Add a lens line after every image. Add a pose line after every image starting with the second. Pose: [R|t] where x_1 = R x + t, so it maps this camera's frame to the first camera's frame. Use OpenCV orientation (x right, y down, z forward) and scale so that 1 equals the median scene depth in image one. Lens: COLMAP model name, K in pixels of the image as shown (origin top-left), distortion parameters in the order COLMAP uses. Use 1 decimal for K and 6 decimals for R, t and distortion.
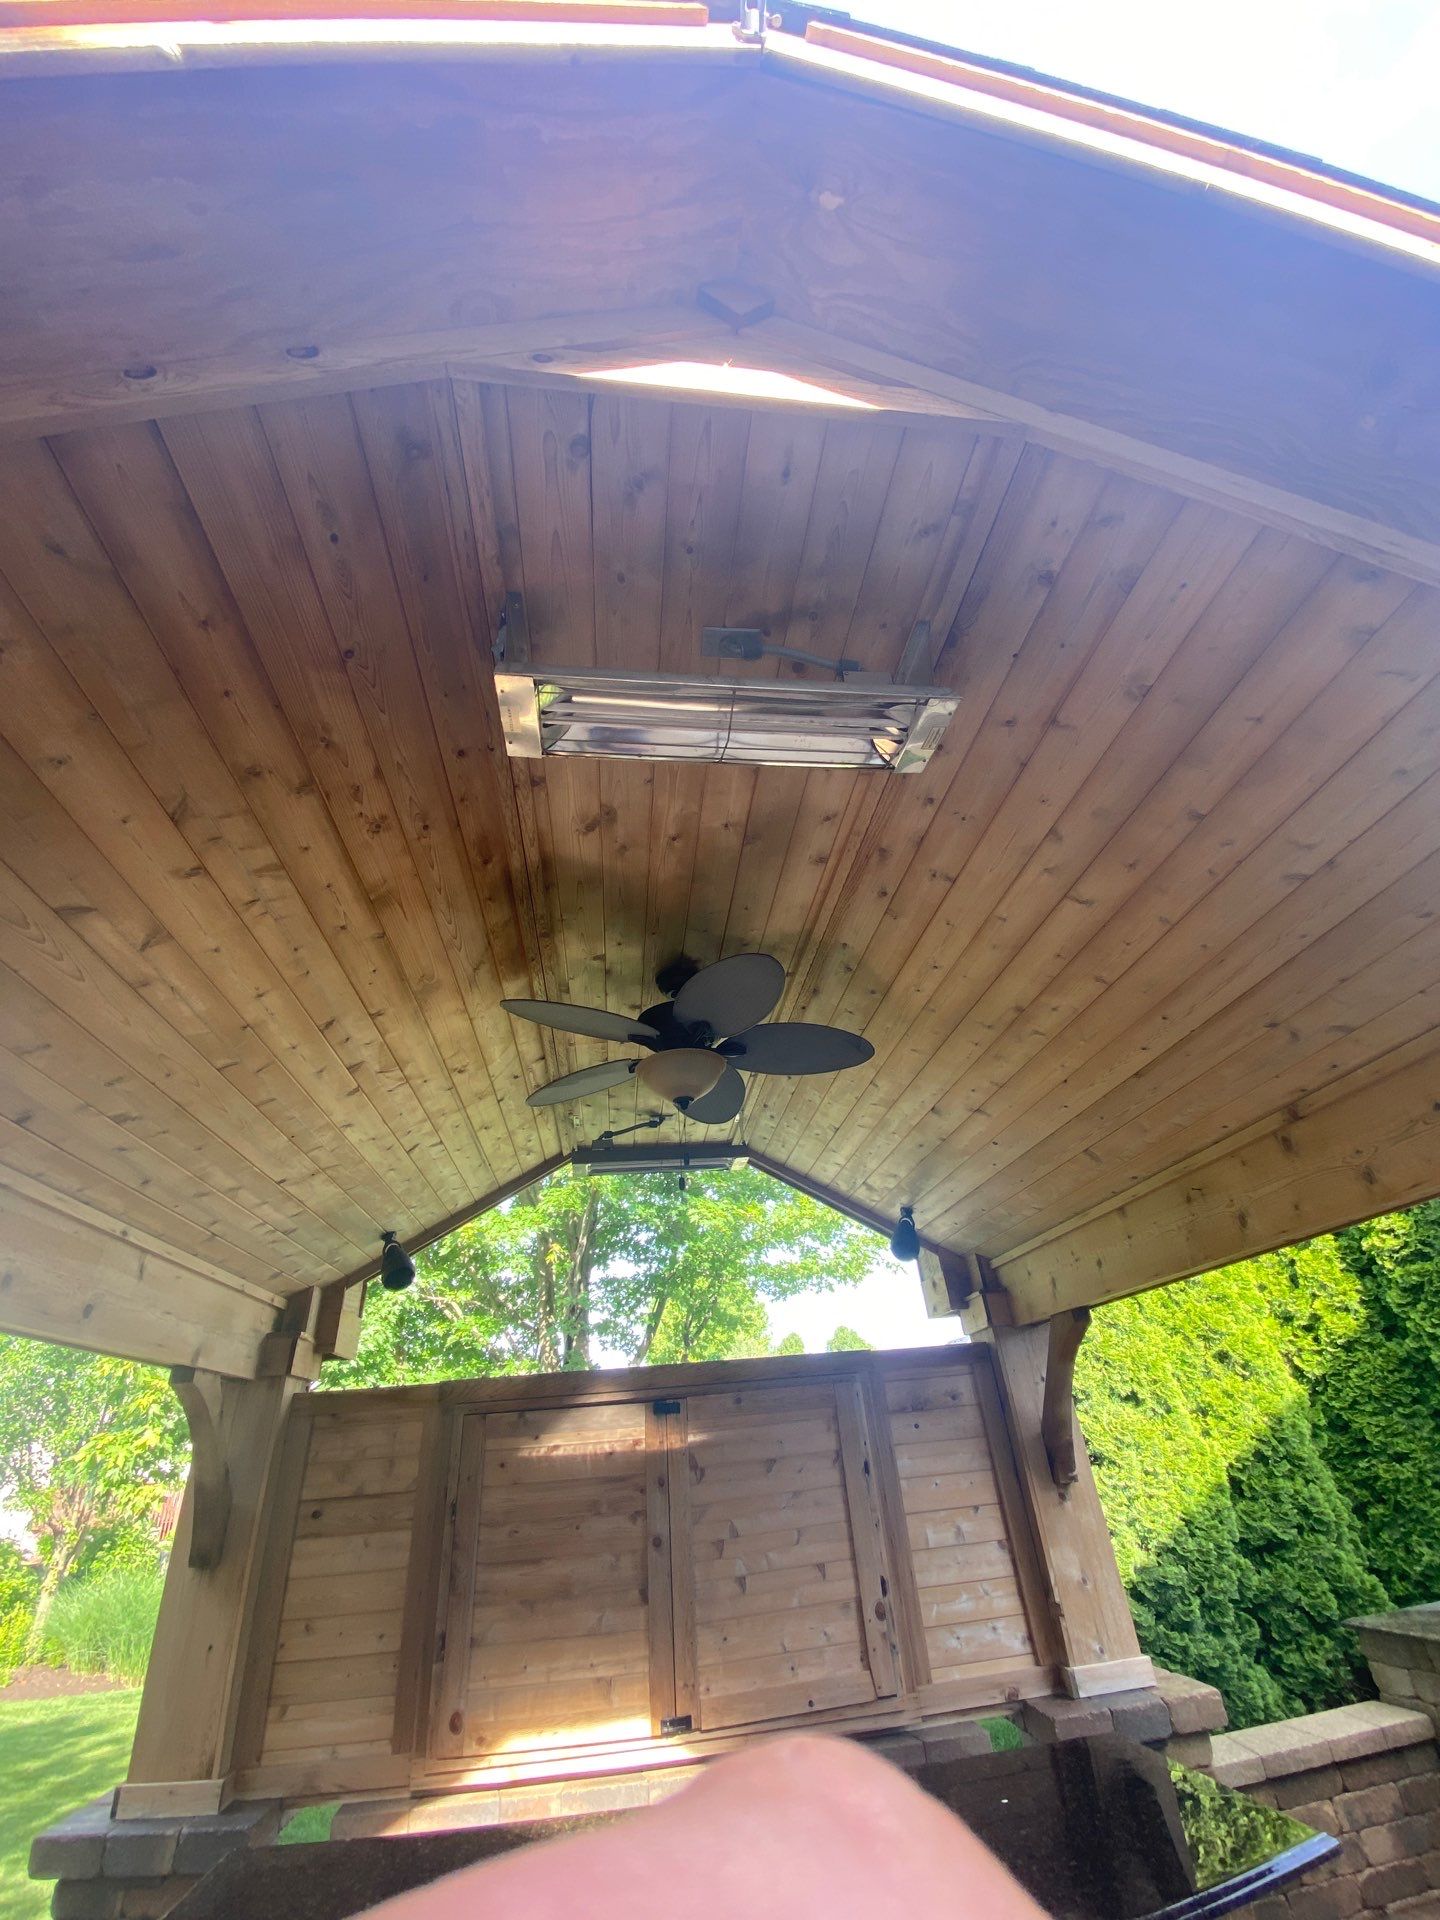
lens RADIAL K [[781.5, 0, 724.7], [0, 781.5, 953.3], [0, 0, 1]] dist [0.012805, -0.017703]
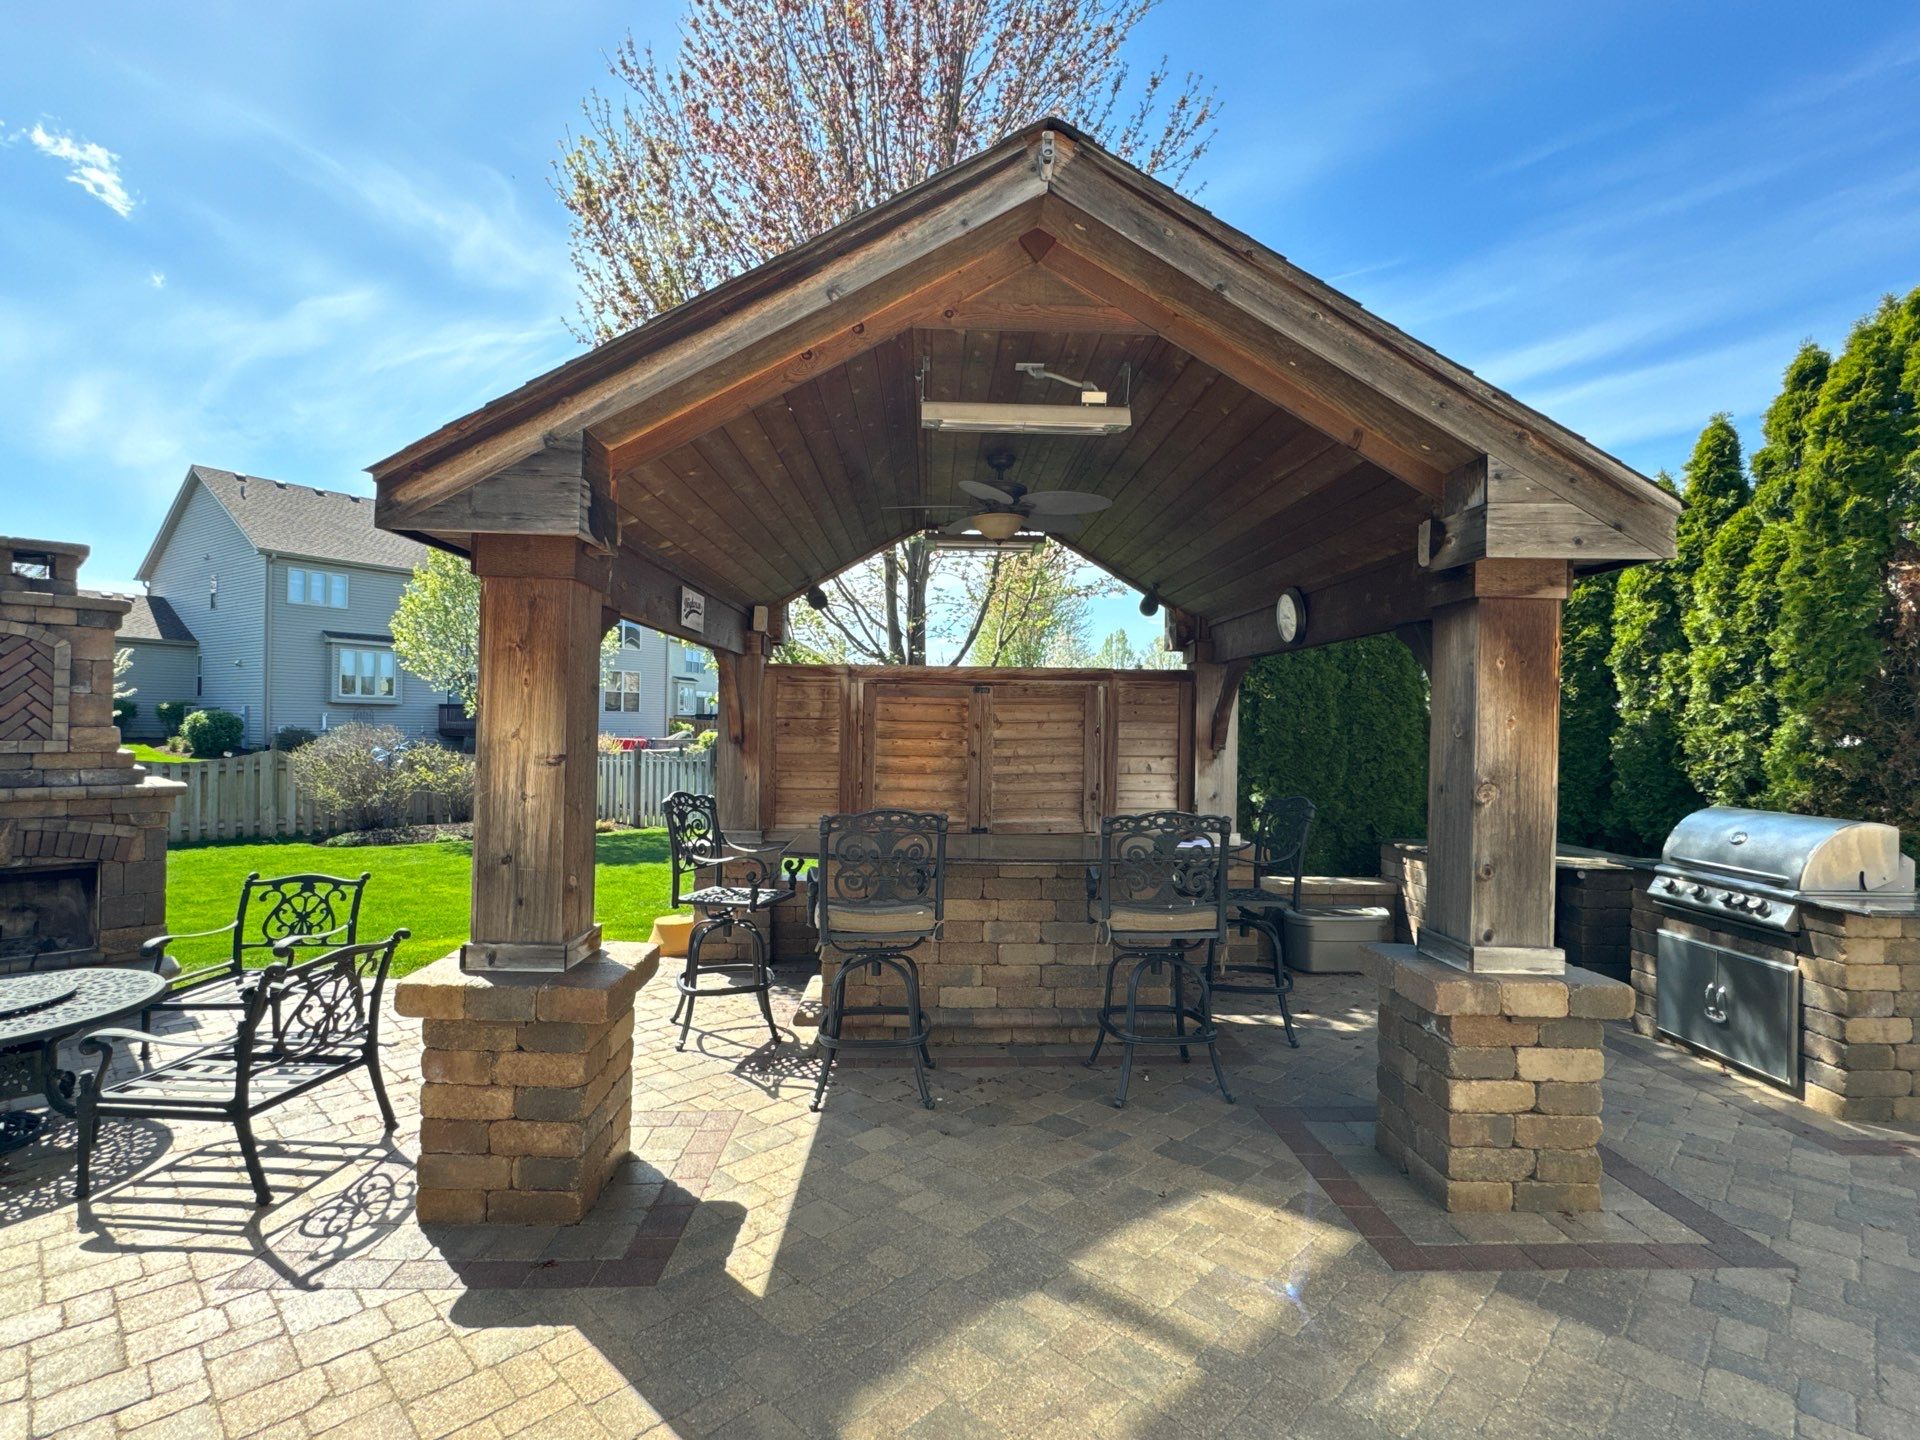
lens RADIAL K [[932.2, 0, 960.0], [0, 932.2, 720.0], [0, 0, 1]] dist [0.002184, 0.000609]
pose [[0.992328, 0.088816, -0.086010, 0.050075], [-0.029189, 0.844297, 0.535080, -0.380047], [0.120142, -0.528465, 0.840411, -0.631783]]
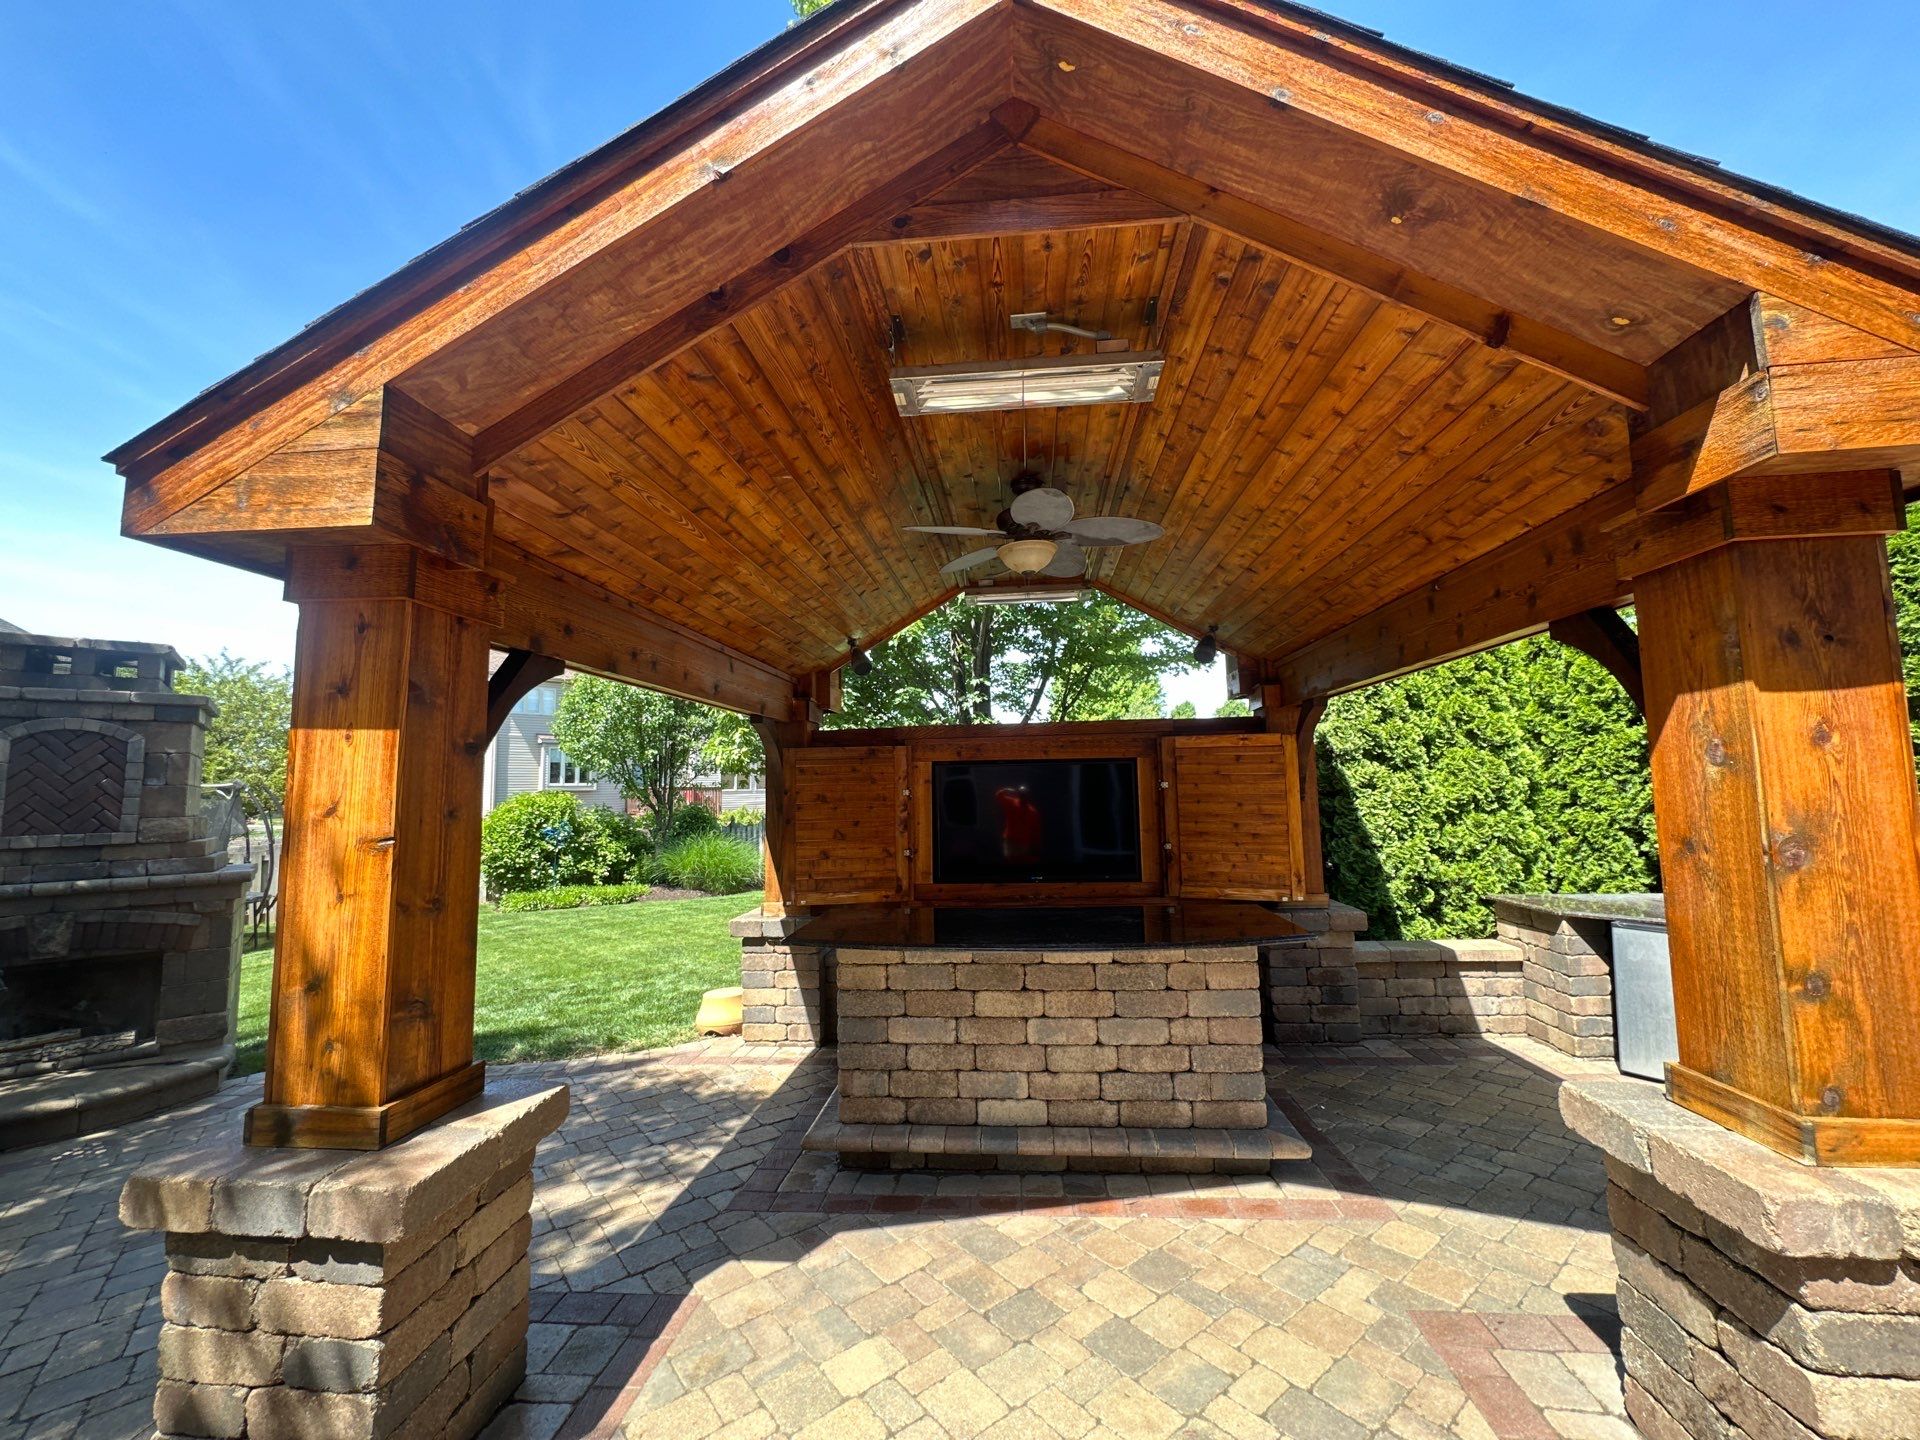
lens RADIAL K [[765.8, 0, 963.0], [0, 765.8, 719.6], [0, 0, 1]] dist [-0.002665, 0.000410]
pose [[0.977710, 0.033603, -0.207251, 0.095021], [0.065896, 0.888120, 0.454863, -0.164638], [0.199349, -0.458382, 0.866110, -0.309709]]
